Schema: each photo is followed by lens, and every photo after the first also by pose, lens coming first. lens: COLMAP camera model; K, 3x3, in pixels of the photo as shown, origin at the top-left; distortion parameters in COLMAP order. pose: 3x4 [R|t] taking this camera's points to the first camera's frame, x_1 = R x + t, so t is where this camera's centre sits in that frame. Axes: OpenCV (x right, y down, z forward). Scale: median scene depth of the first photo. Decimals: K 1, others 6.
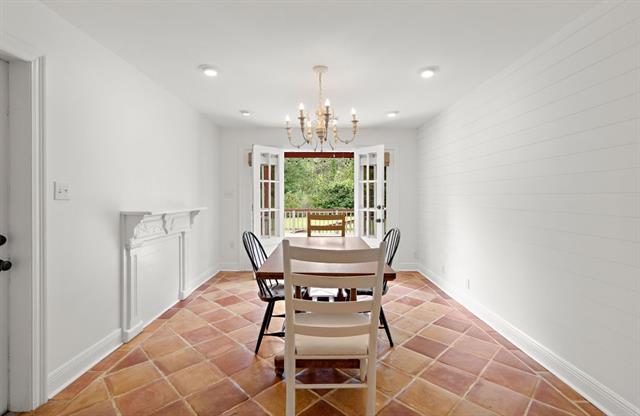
lens RADIAL K [[293.4, 0, 309.2], [0, 293.4, 196.0], [0, 0, 1]] dist [-0.000495, -0.000543]
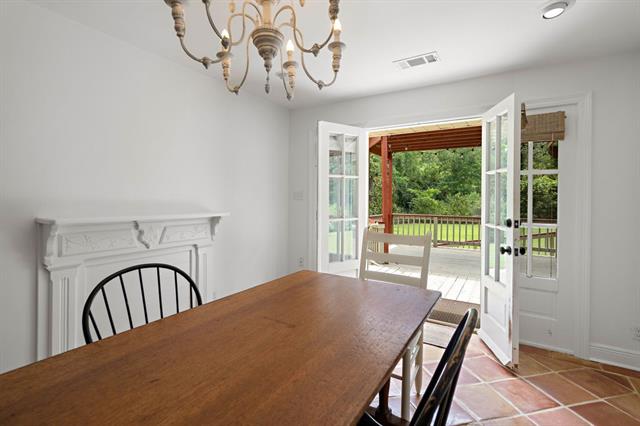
lens RADIAL K [[301.0, 0, 321.0], [0, 301.0, 201.3], [0, 0, 1]] dist [-0.002224, -0.000044]
pose [[0.865266, 0.013843, -0.501123, 0.305150], [-0.008306, 0.999877, 0.013279, -0.001990], [0.501245, -0.007327, 0.865274, 0.666782]]
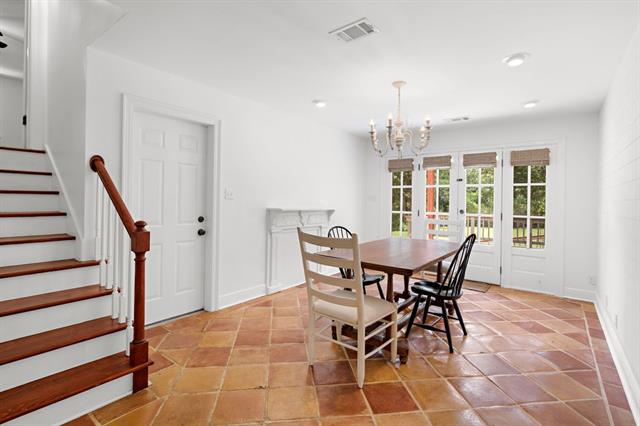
lens RADIAL K [[299.3, 0, 320.1], [0, 299.3, 197.7], [0, 0, 1]] dist [0.000328, 0.000137]
pose [[0.796559, 0.008308, -0.604503, 0.481983], [-0.015190, 0.999865, -0.006274, 0.005671], [0.604370, 0.014180, 0.796578, -0.067467]]
